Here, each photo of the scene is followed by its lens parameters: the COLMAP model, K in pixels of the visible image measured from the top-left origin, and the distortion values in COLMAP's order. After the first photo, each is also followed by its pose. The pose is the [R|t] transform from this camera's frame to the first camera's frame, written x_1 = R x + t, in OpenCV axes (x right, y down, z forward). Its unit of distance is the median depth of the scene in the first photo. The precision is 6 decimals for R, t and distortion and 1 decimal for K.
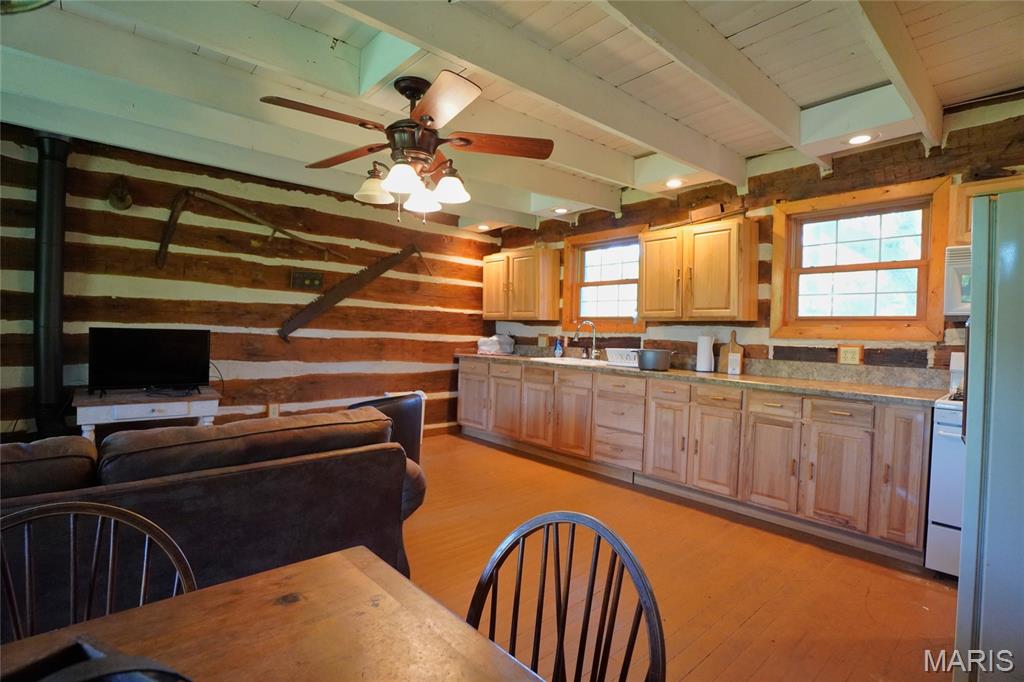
lens RADIAL K [[517.4, 0, 512.0], [0, 517.4, 341.0], [0, 0, 1]] dist [0.004991, 0.000511]
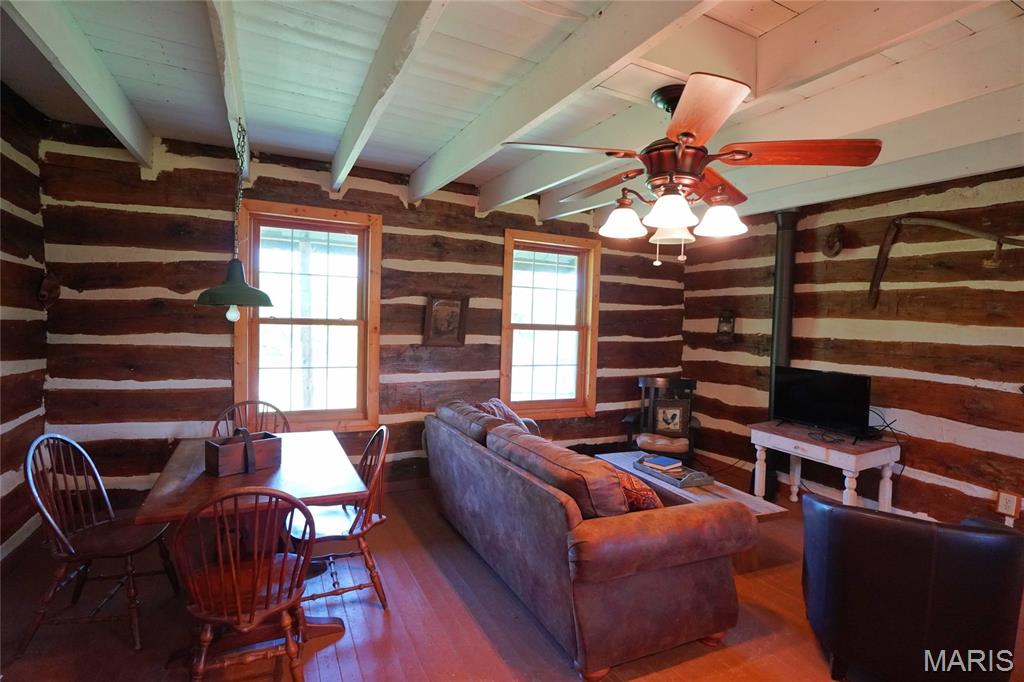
lens RADIAL K [[517.4, 0, 512.0], [0, 517.4, 341.0], [0, 0, 1]] dist [0.004991, 0.000511]
pose [[-0.235934, 0.011712, -0.971699, 0.402898], [-0.061003, 0.997777, 0.026838, -0.064906], [0.969853, 0.065608, -0.234695, 0.578111]]
